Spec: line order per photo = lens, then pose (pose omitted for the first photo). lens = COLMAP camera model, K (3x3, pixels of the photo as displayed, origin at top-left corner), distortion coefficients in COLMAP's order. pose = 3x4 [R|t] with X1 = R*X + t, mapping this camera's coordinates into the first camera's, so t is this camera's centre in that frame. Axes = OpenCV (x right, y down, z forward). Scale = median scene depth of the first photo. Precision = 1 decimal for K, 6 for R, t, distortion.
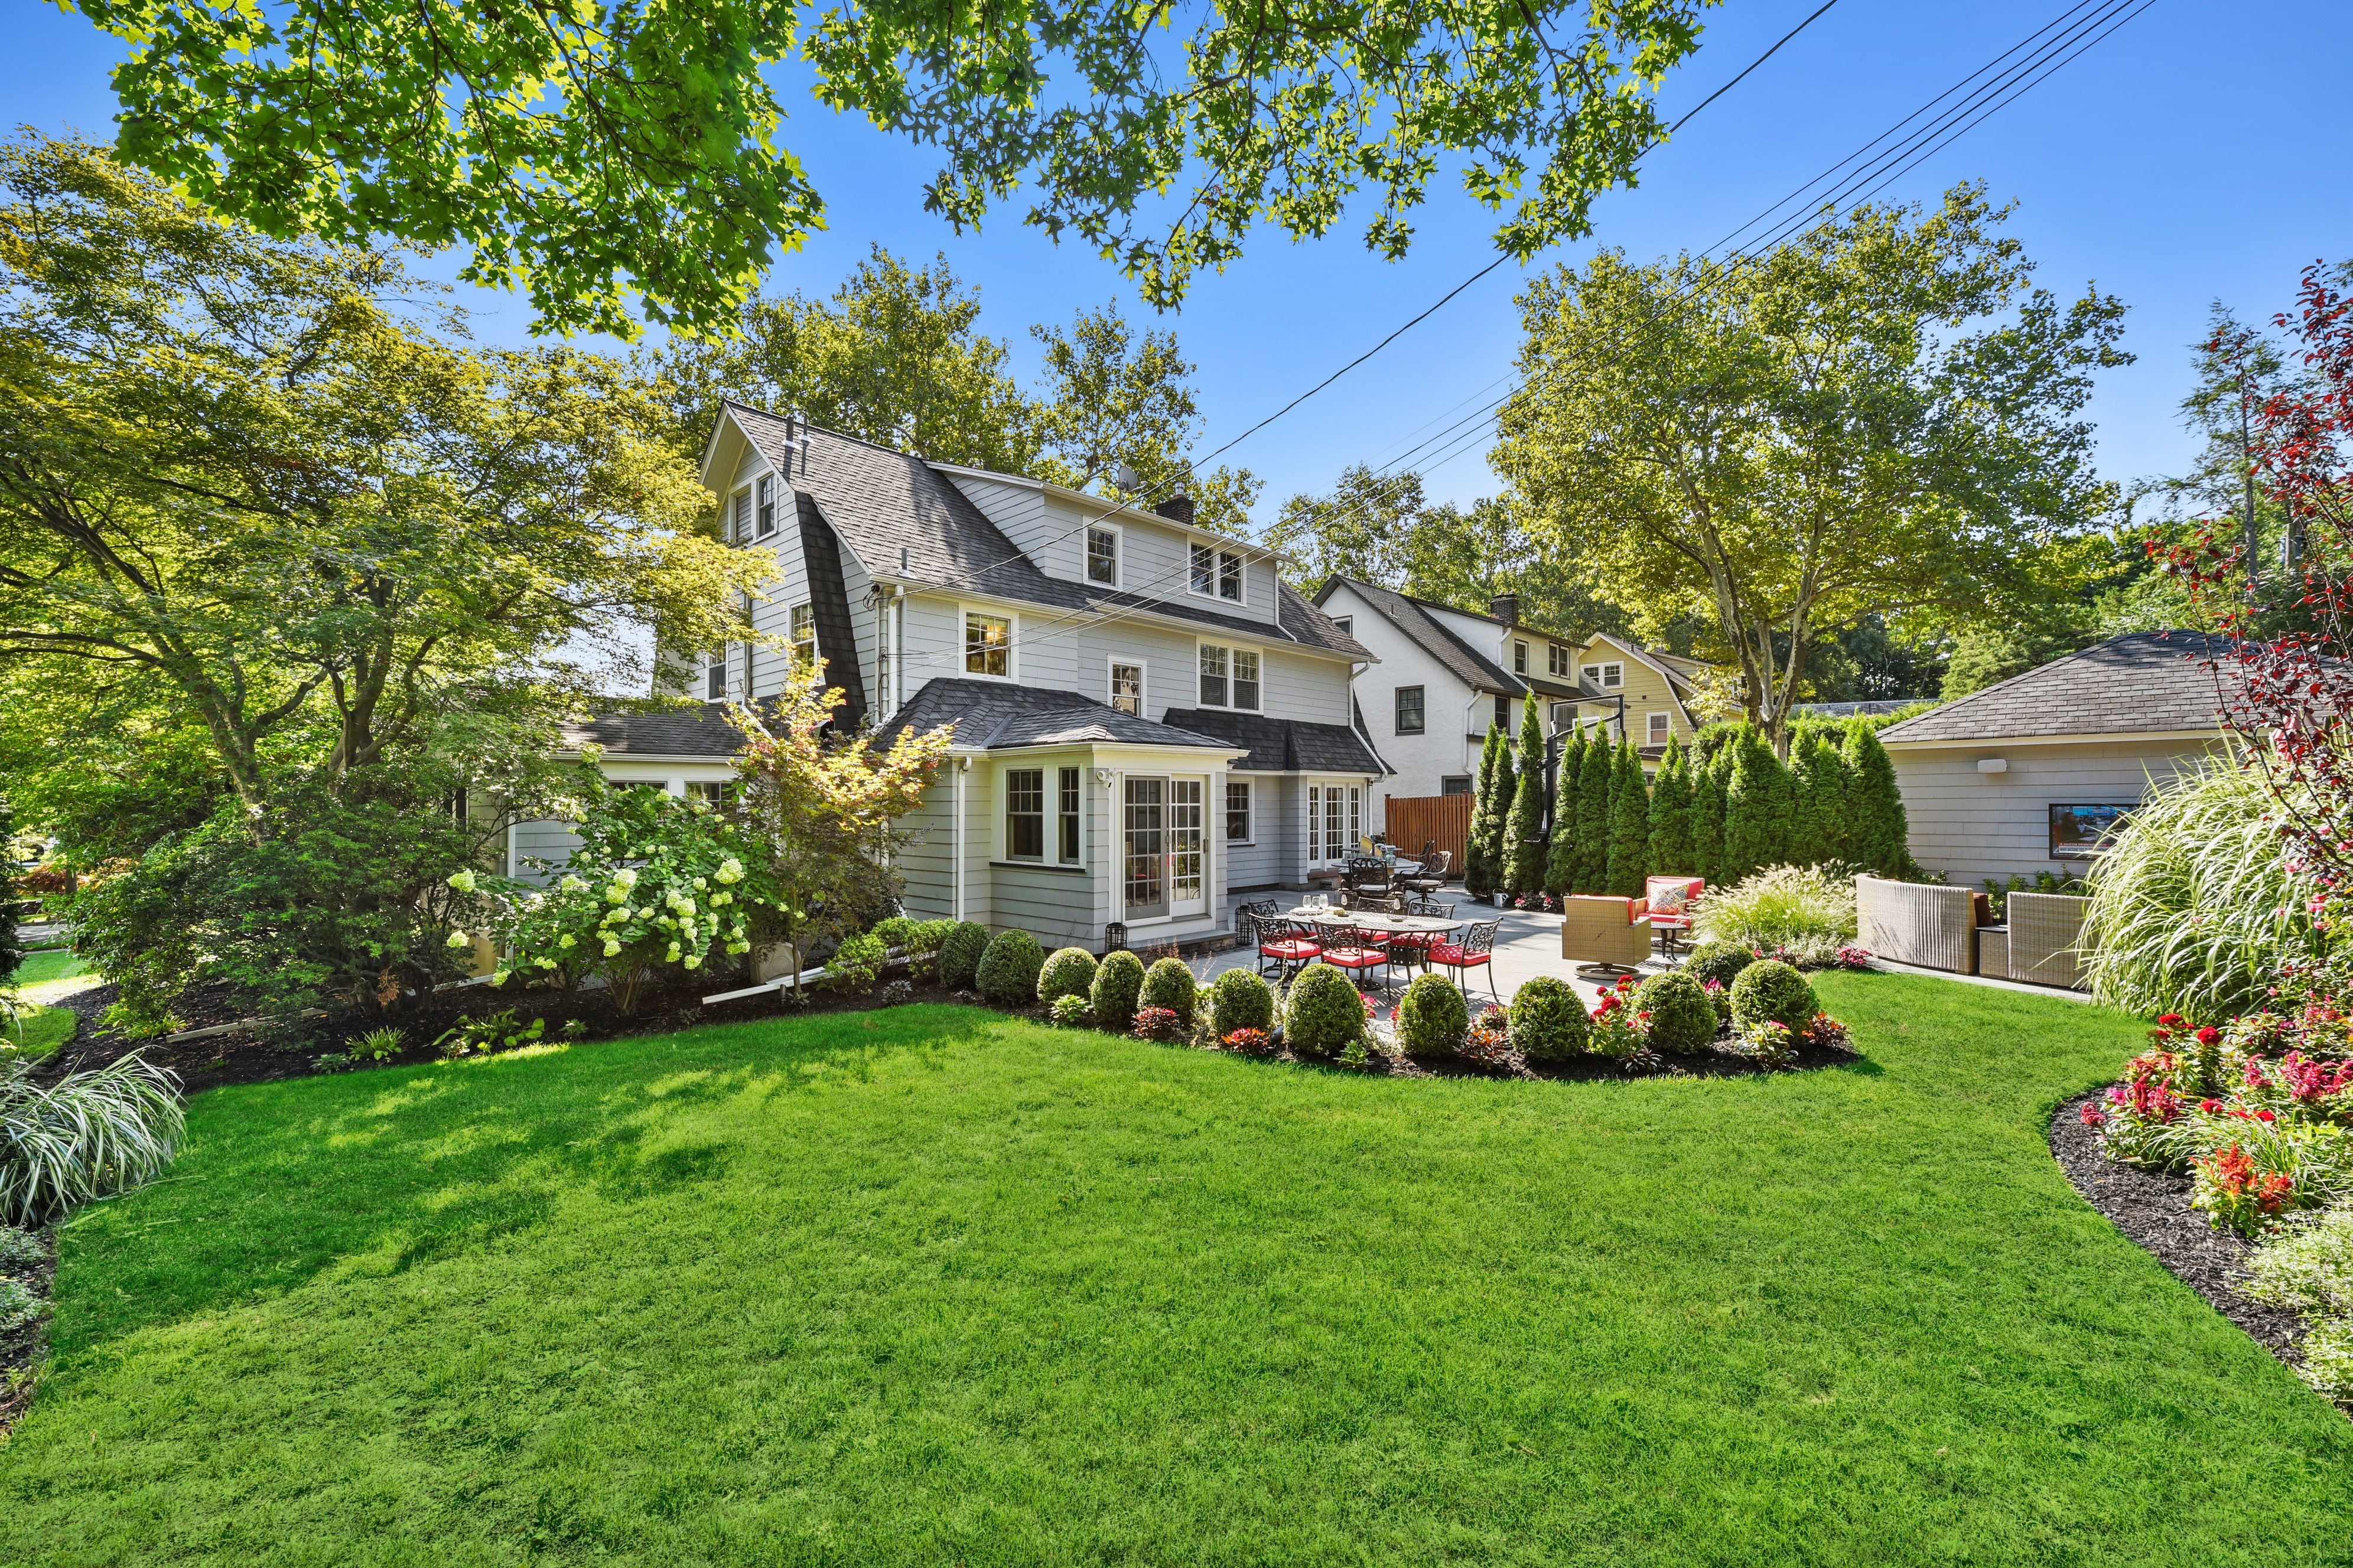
lens RADIAL K [[953.2, 0, 1181.0], [0, 953.2, 797.3], [0, 0, 1]] dist [0.000333, 0.001598]
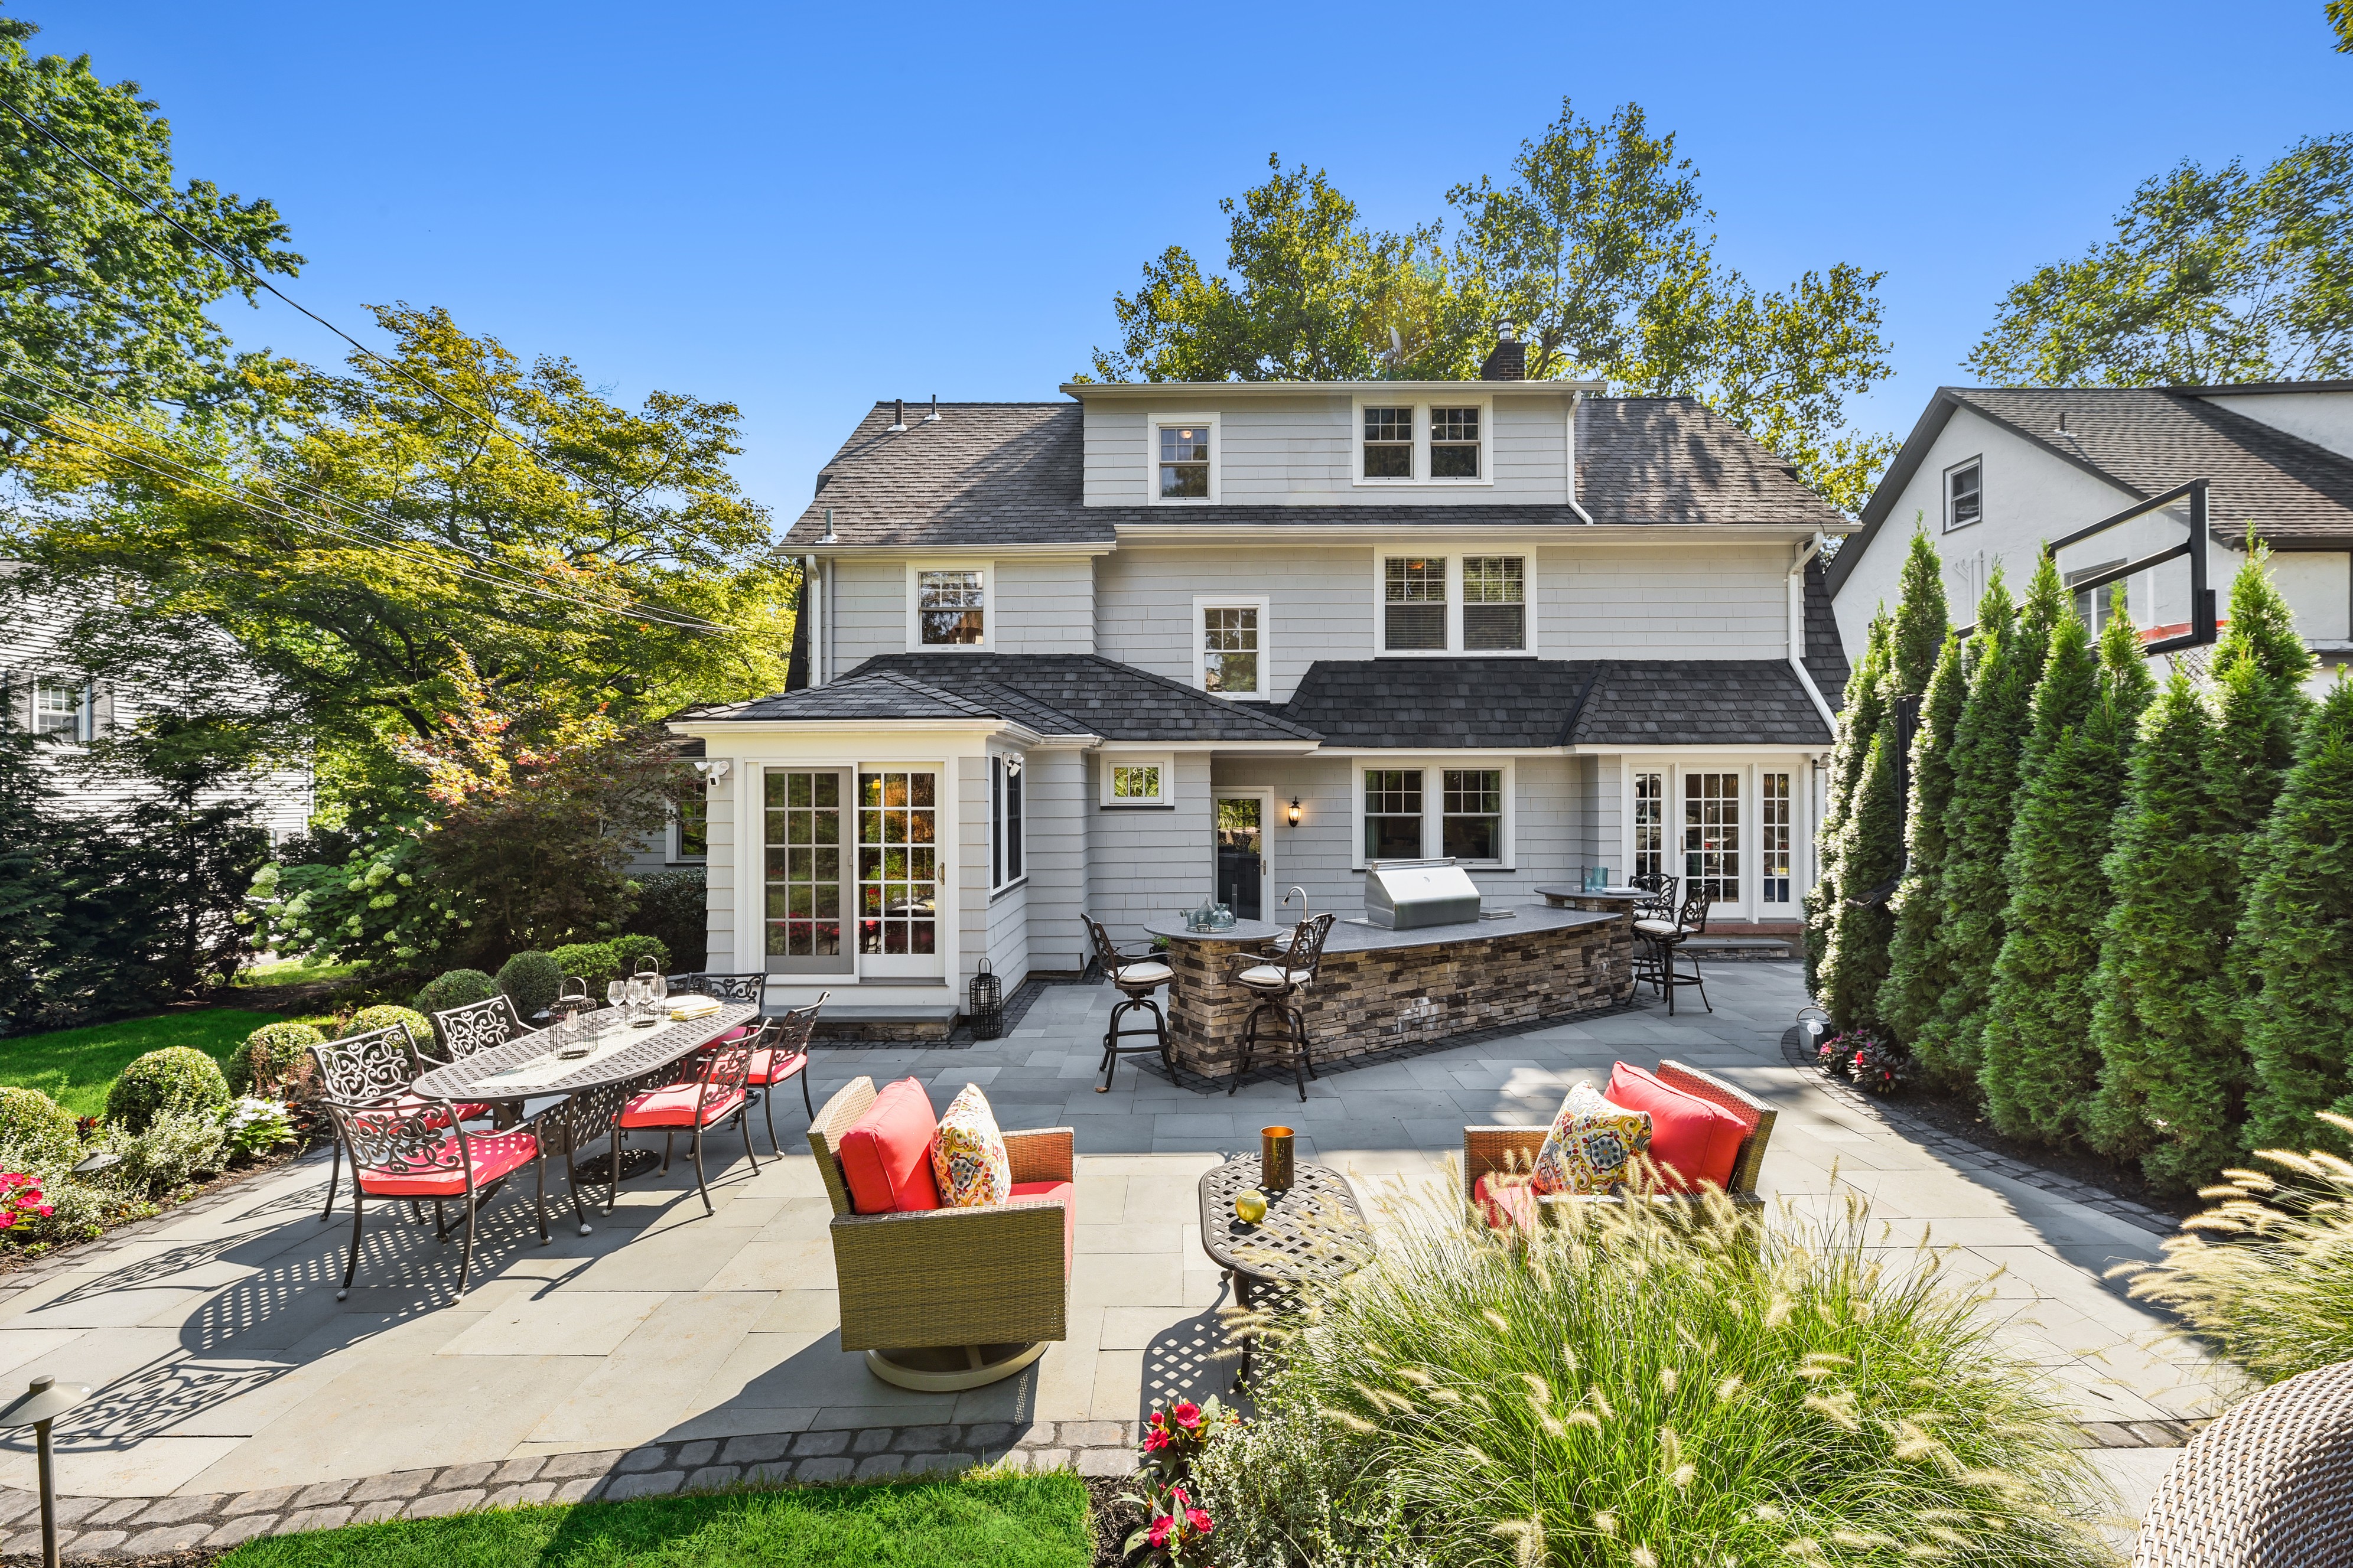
lens RADIAL K [[953.2, 0, 1176.1], [0, 953.2, 779.1], [0, 0, 1]] dist [0.000333, 0.001598]
pose [[0.678332, -0.012801, -0.734644, 0.405509], [0.006057, 0.999912, -0.011831, -0.002469], [0.734731, 0.003576, 0.678349, 0.455856]]
